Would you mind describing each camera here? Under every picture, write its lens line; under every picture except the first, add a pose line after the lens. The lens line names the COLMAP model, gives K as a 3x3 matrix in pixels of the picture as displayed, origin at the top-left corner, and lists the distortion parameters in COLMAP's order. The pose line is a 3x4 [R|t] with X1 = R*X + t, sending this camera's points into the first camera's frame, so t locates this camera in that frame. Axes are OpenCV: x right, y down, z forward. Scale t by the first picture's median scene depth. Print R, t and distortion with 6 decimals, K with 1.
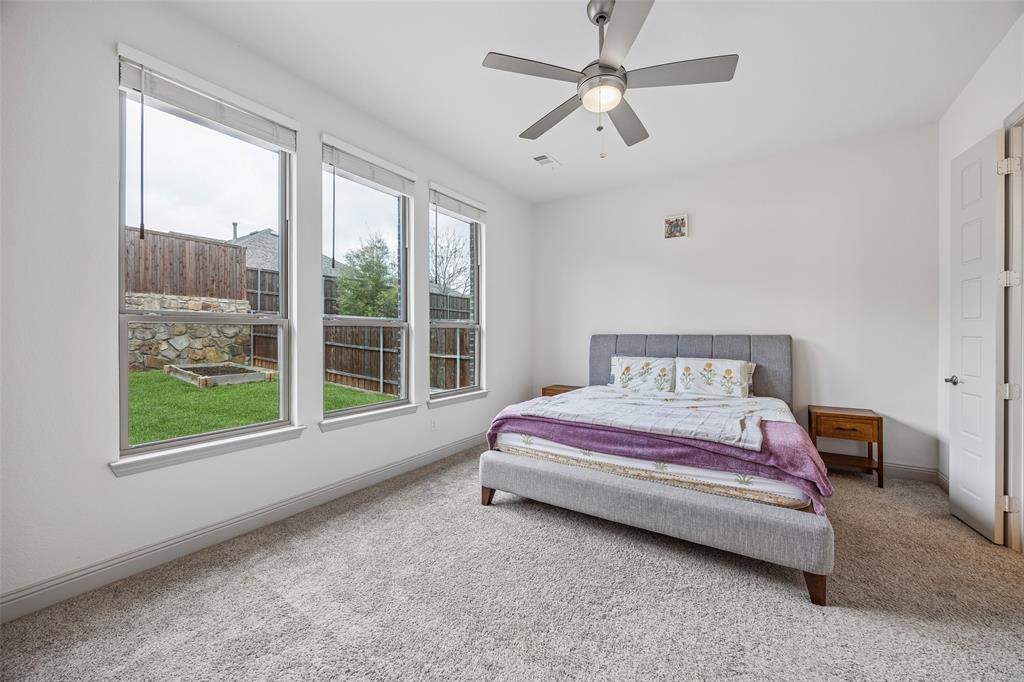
lens RADIAL K [[395.0, 0, 514.0], [0, 395.0, 339.8], [0, 0, 1]] dist [0.001409, 0.000177]
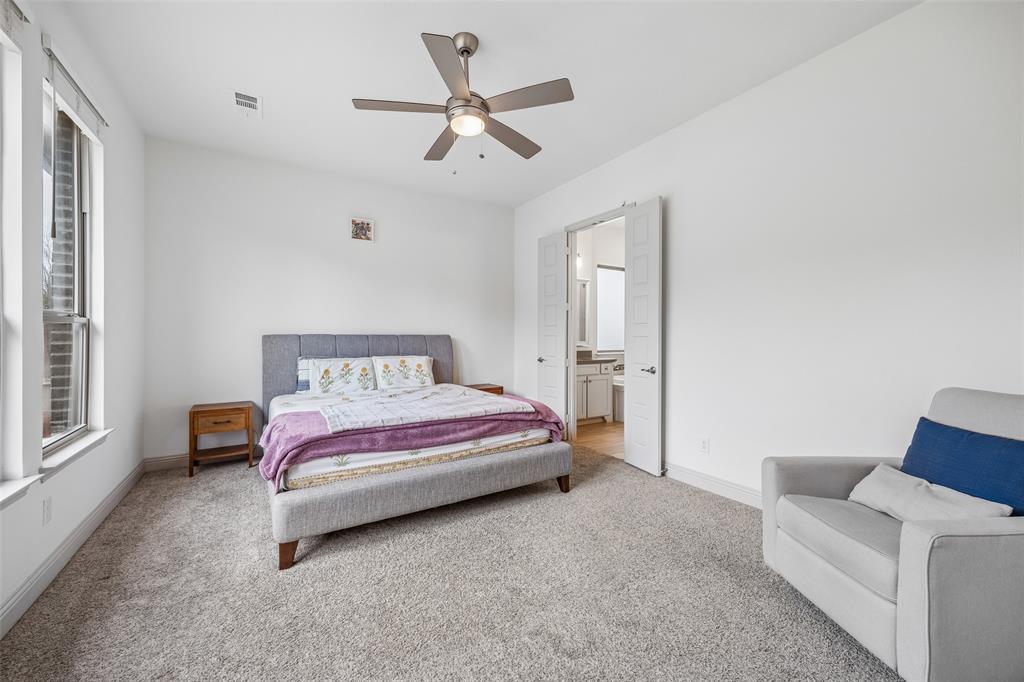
lens RADIAL K [[395.0, 0, 533.5], [0, 395.0, 339.7], [0, 0, 1]] dist [0.001409, 0.000177]
pose [[0.403924, -0.011138, 0.914725, -0.562548], [0.011291, 0.999910, 0.007190, -0.003965], [-0.914723, 0.007424, 0.404013, 0.289481]]
